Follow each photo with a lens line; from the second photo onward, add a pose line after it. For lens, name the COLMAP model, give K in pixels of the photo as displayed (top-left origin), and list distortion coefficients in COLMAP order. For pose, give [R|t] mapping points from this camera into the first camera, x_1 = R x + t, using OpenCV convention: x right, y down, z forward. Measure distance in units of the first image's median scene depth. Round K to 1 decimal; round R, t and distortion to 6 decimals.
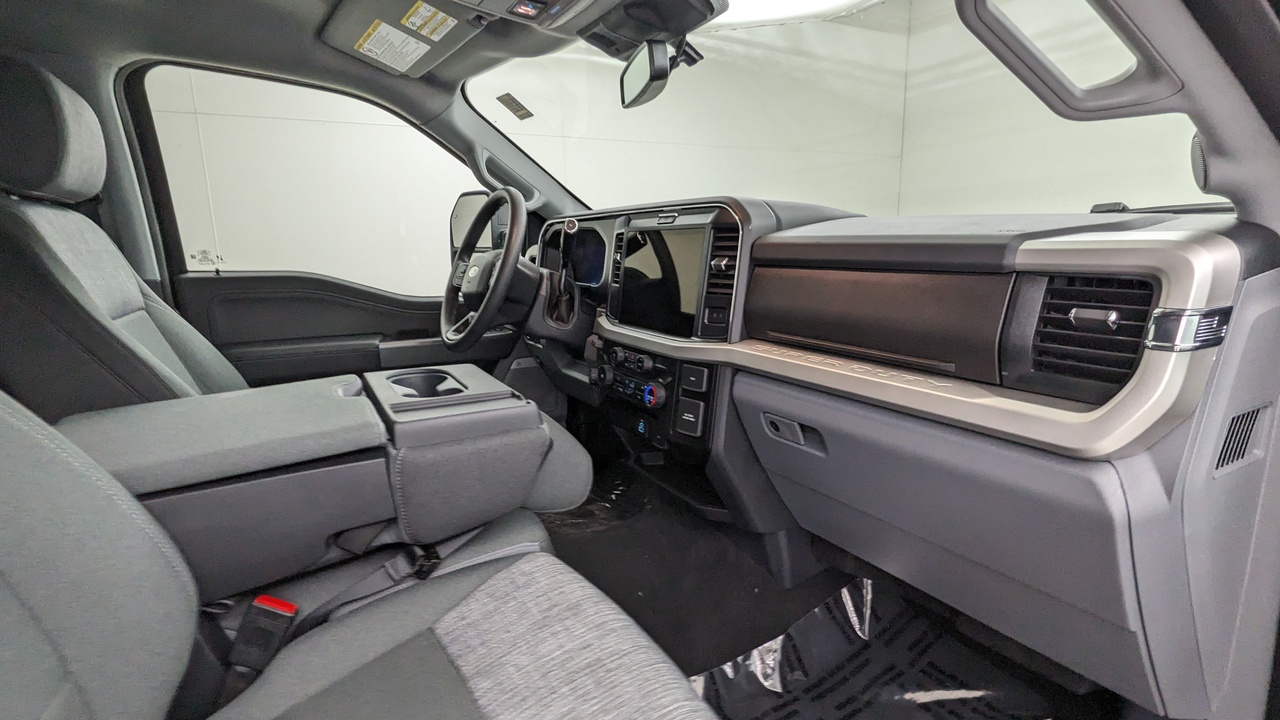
lens RADIAL K [[616.6, 0, 640.0], [0, 616.6, 360.0], [0, 0, 1]] dist [0.002824, -0.000599]
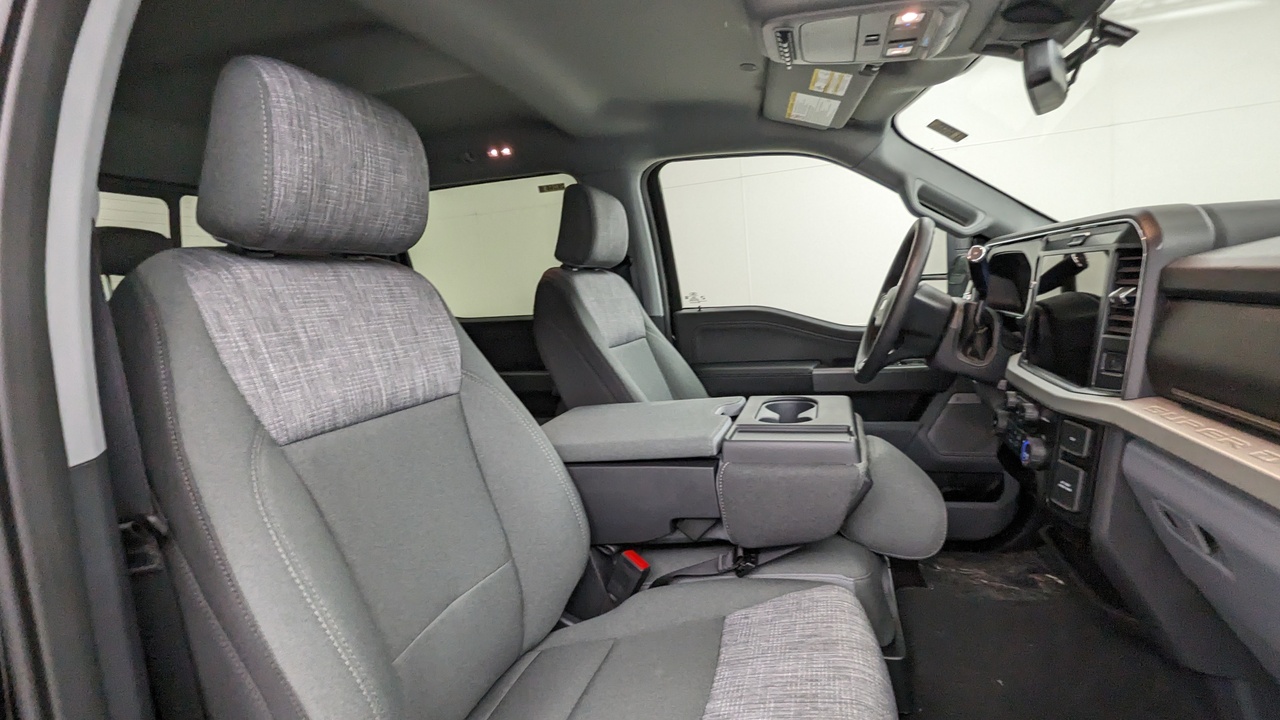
lens RADIAL K [[616.6, 0, 640.0], [0, 616.6, 360.0], [0, 0, 1]] dist [0.002824, -0.000599]
pose [[0.679558, 0.044922, -0.732245, 0.271319], [-0.068862, 0.997623, -0.002705, -0.029867], [0.730383, 0.052262, 0.681036, 0.031270]]
